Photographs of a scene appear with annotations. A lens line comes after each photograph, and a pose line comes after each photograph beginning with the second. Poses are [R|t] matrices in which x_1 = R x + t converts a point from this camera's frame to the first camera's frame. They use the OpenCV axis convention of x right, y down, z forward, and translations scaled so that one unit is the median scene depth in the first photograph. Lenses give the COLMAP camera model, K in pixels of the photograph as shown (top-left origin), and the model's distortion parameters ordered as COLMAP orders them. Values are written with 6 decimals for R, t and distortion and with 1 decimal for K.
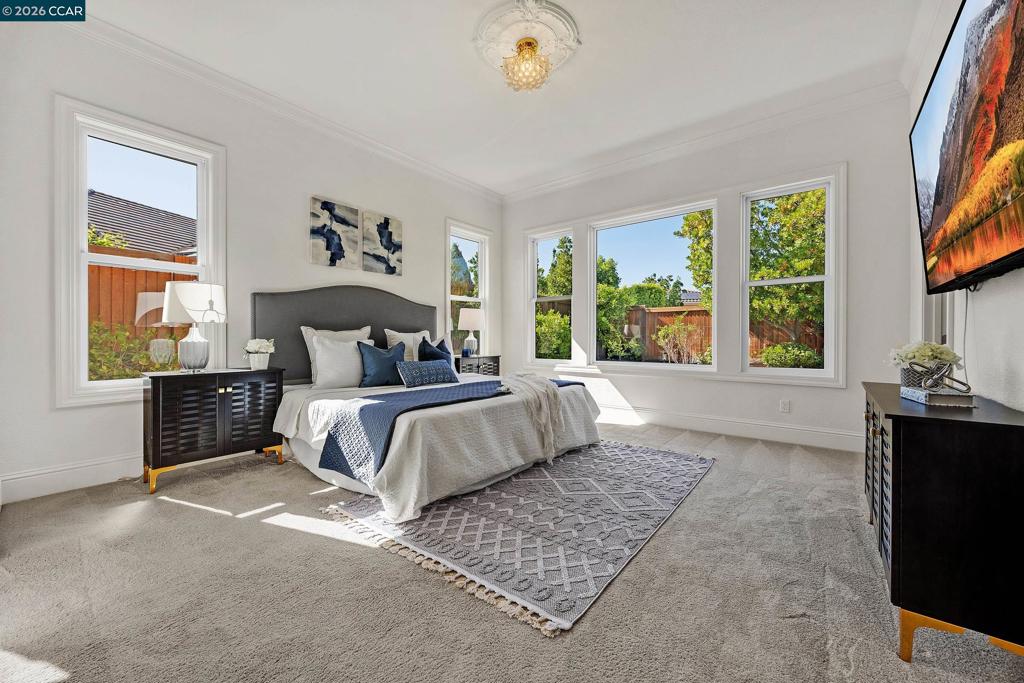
lens RADIAL K [[392.1, 0, 508.2], [0, 392.1, 342.1], [0, 0, 1]] dist [-0.003327, -0.000343]
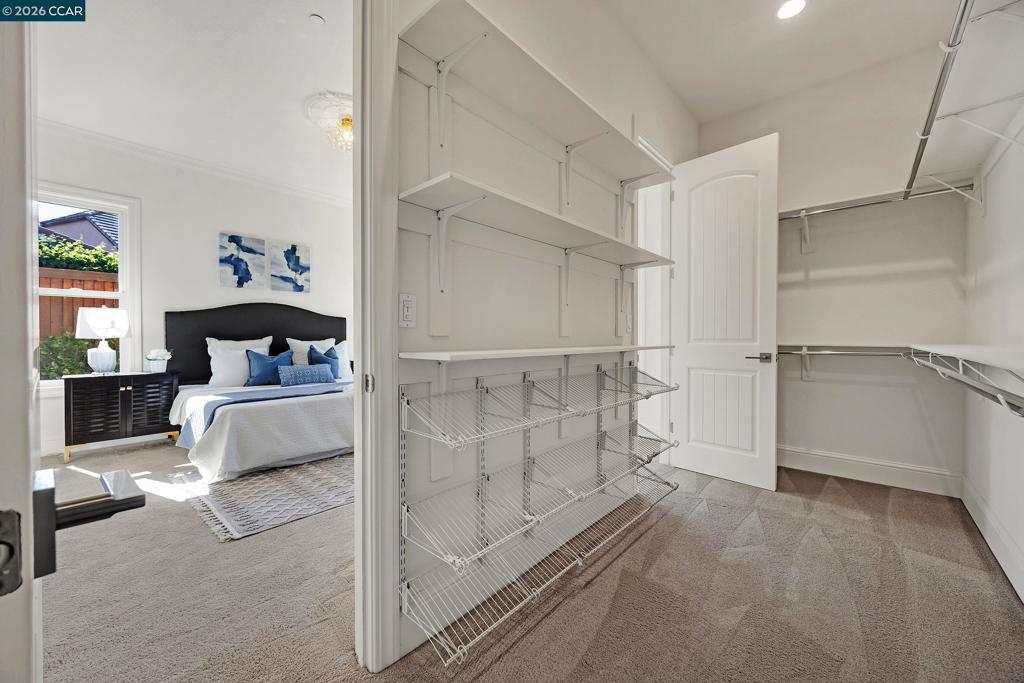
lens RADIAL K [[392.1, 0, 514.1], [0, 392.1, 339.1], [0, 0, 1]] dist [-0.003327, -0.000343]
pose [[0.998926, -0.004040, -0.046167, 0.480680], [0.003822, 0.999981, -0.004790, -0.023783], [0.046186, 0.004609, 0.998922, -0.191224]]
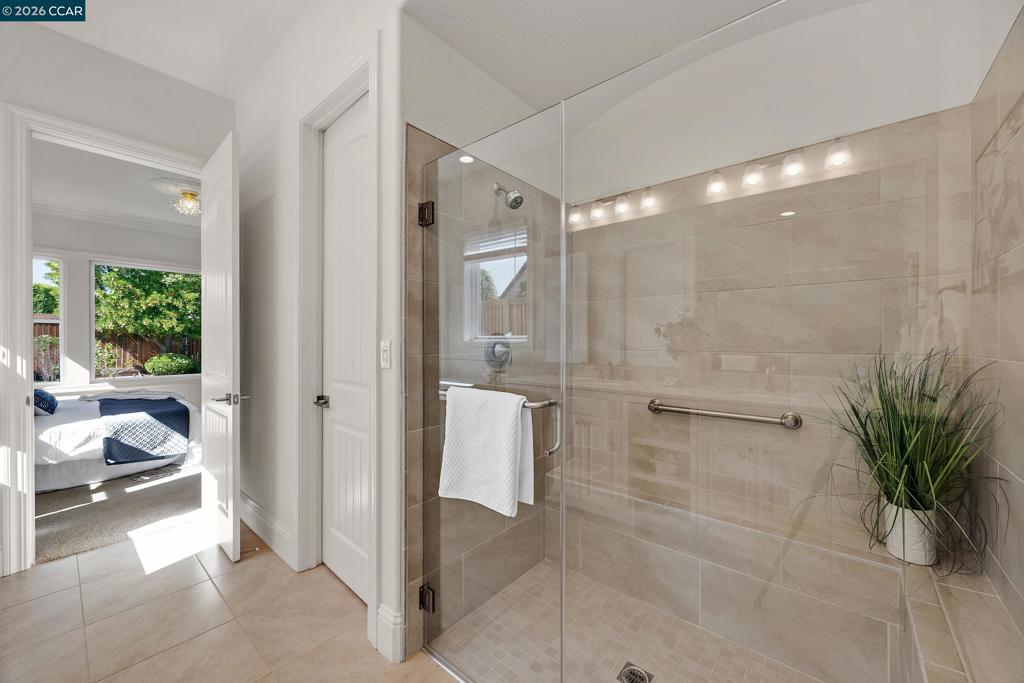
lens RADIAL K [[392.1, 0, 509.4], [0, 392.1, 343.5], [0, 0, 1]] dist [-0.003327, -0.000343]
pose [[0.023383, -0.003595, 0.999720, -1.279769], [0.009882, 0.999946, 0.003364, -0.059789], [-0.999678, 0.009801, 0.023417, -0.297935]]
